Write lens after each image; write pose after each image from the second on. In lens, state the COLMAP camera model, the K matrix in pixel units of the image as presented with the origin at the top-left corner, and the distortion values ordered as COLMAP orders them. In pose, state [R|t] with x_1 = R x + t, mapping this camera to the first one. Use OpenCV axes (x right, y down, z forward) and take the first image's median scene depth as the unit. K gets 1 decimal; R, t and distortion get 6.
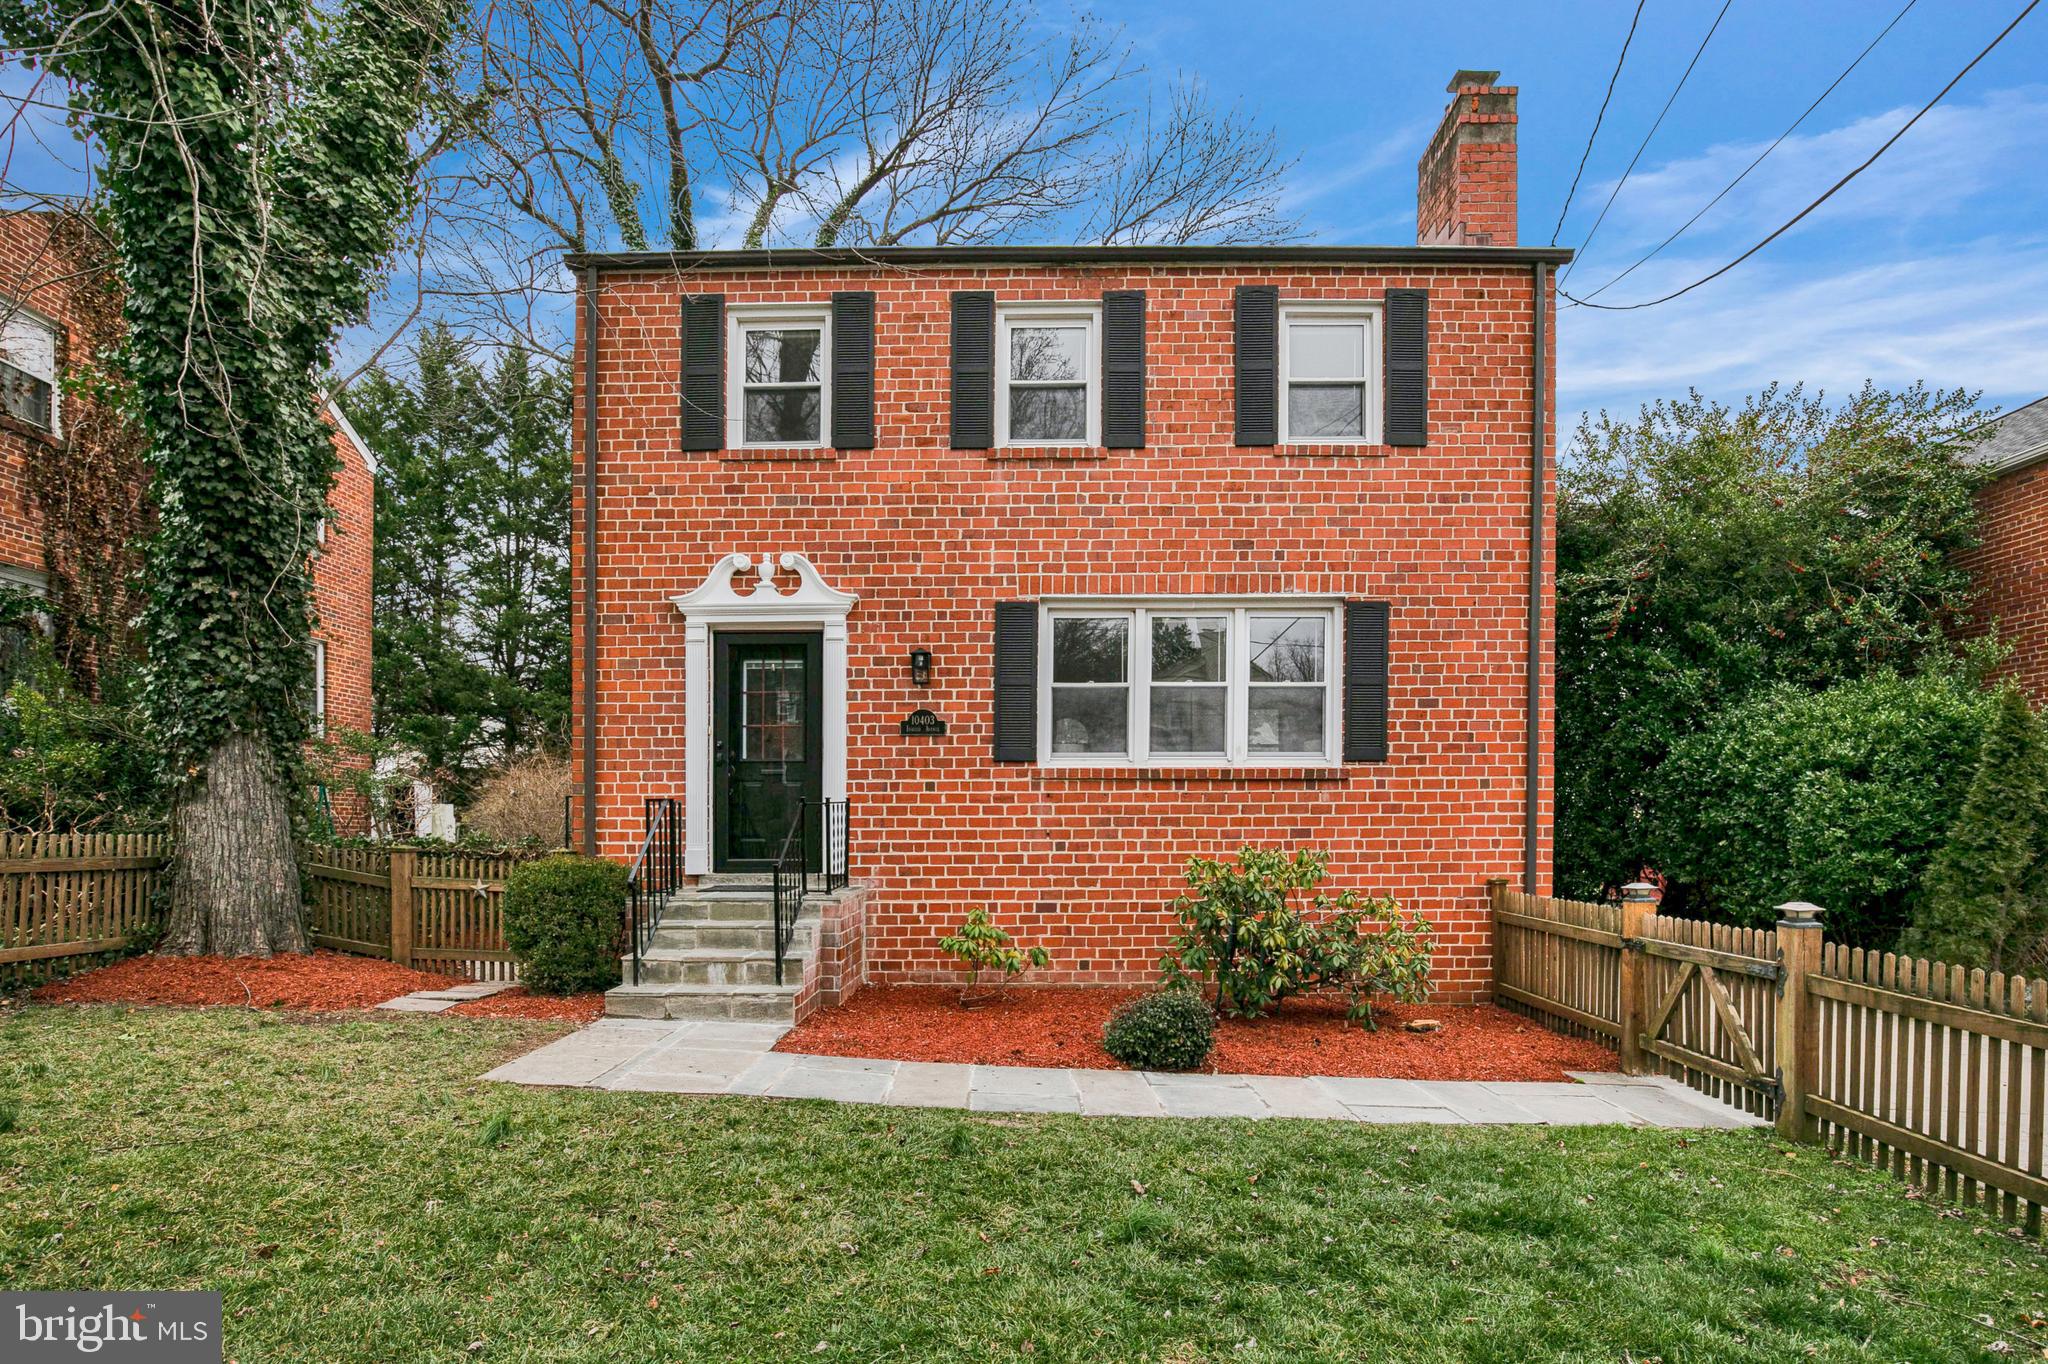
lens RADIAL K [[958.9, 0, 1045.4], [0, 958.9, 838.1], [0, 0, 1]] dist [-0.024855, 0.003454]
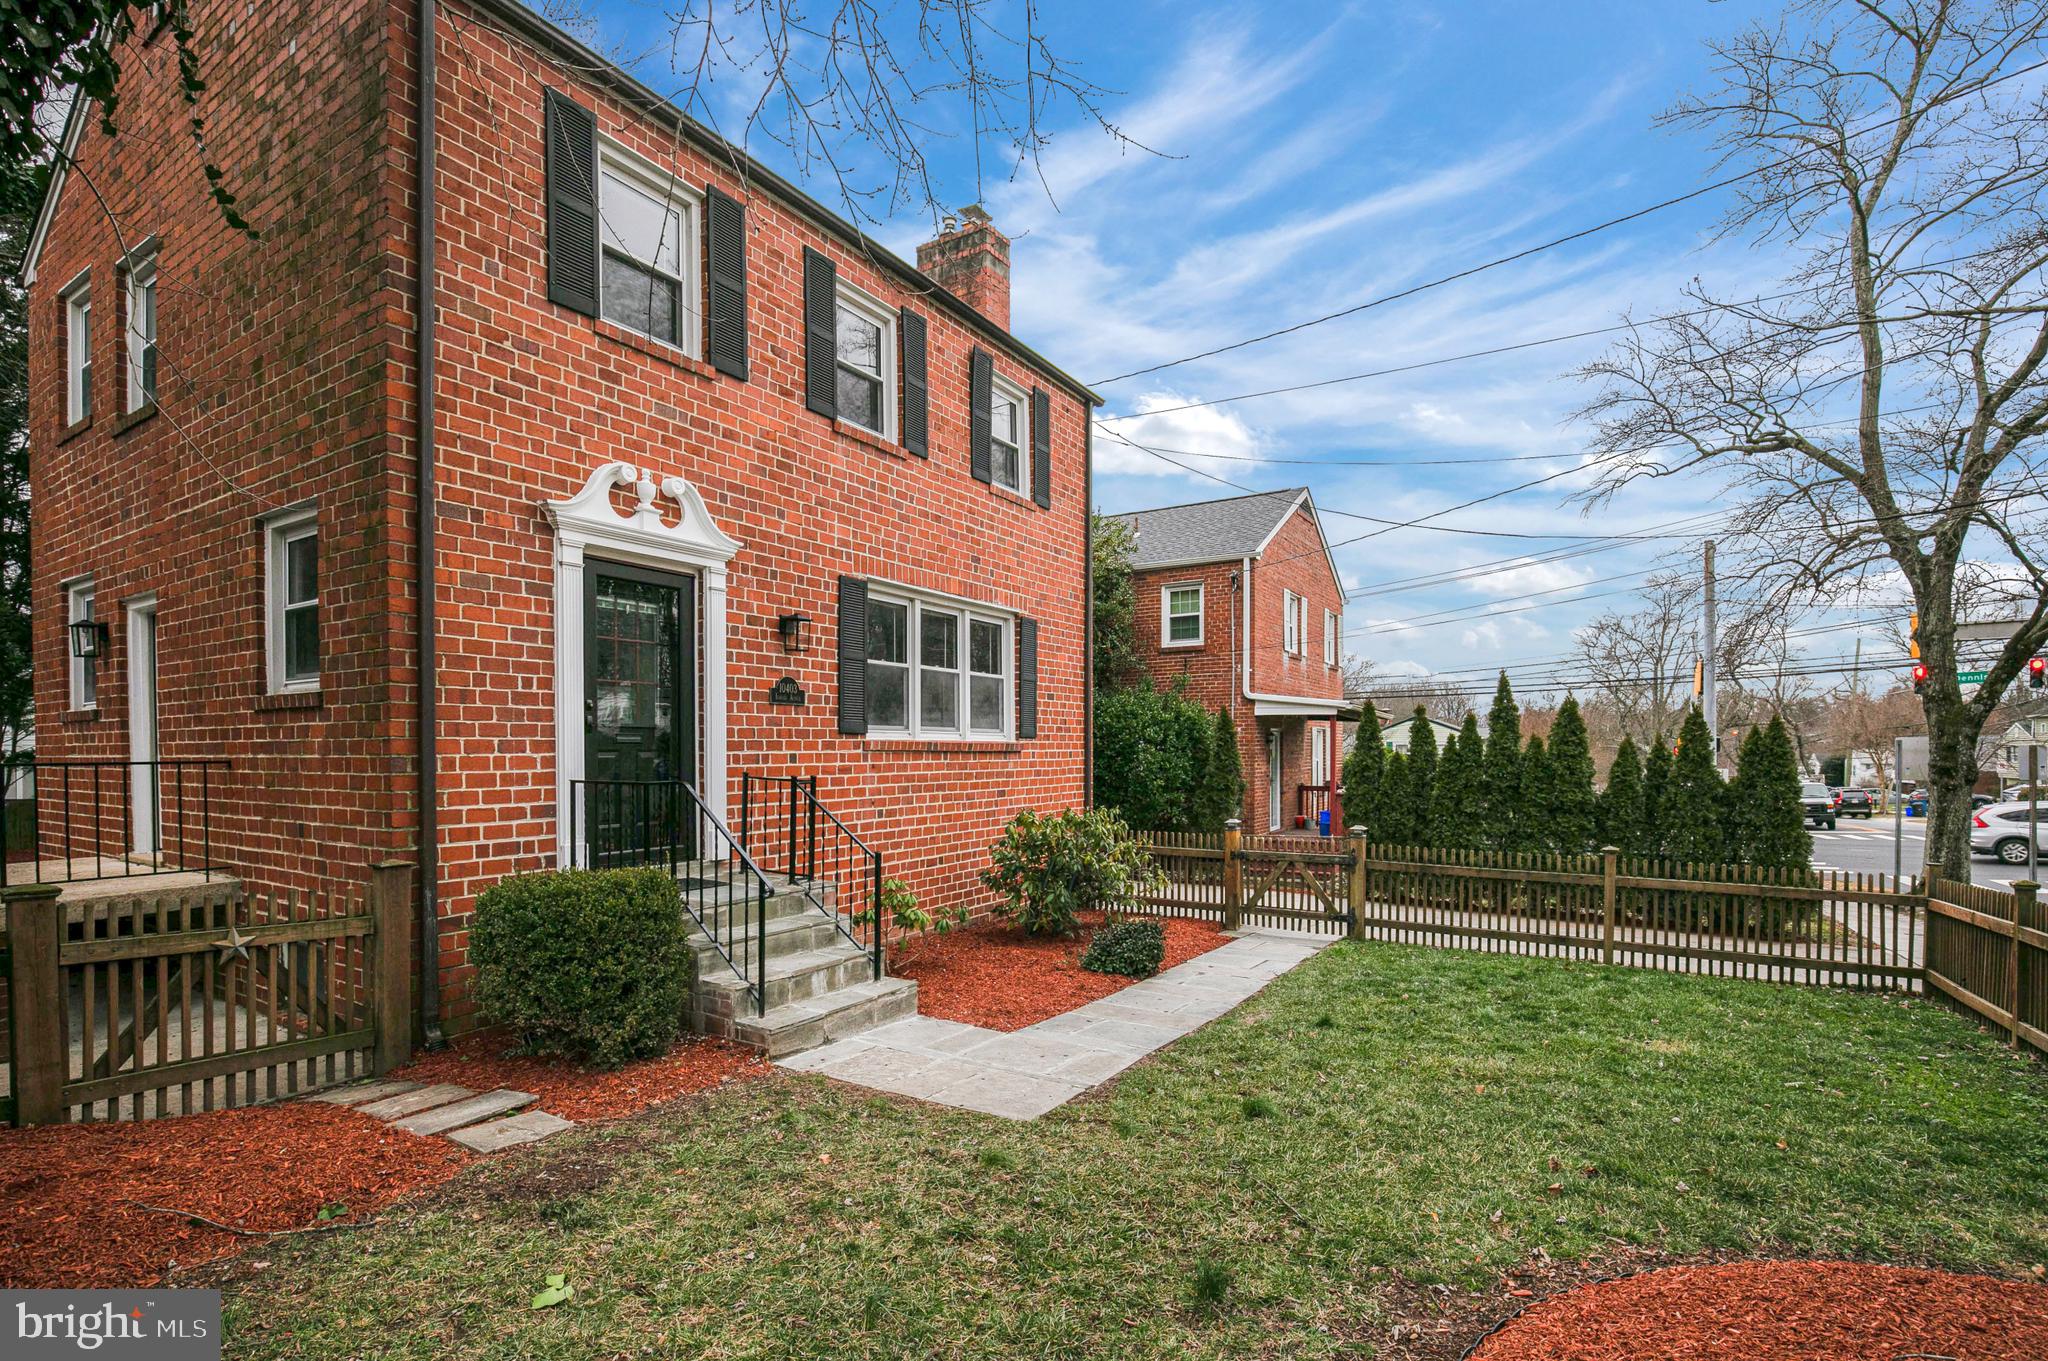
lens RADIAL K [[958.9, 0, 1015.5], [0, 958.9, 770.2], [0, 0, 1]] dist [-0.024855, 0.003454]
pose [[0.525342, -0.015529, 0.850749, -0.812870], [0.010929, 0.999874, 0.011502, -0.050874], [-0.850821, 0.003256, 0.525446, 0.314089]]
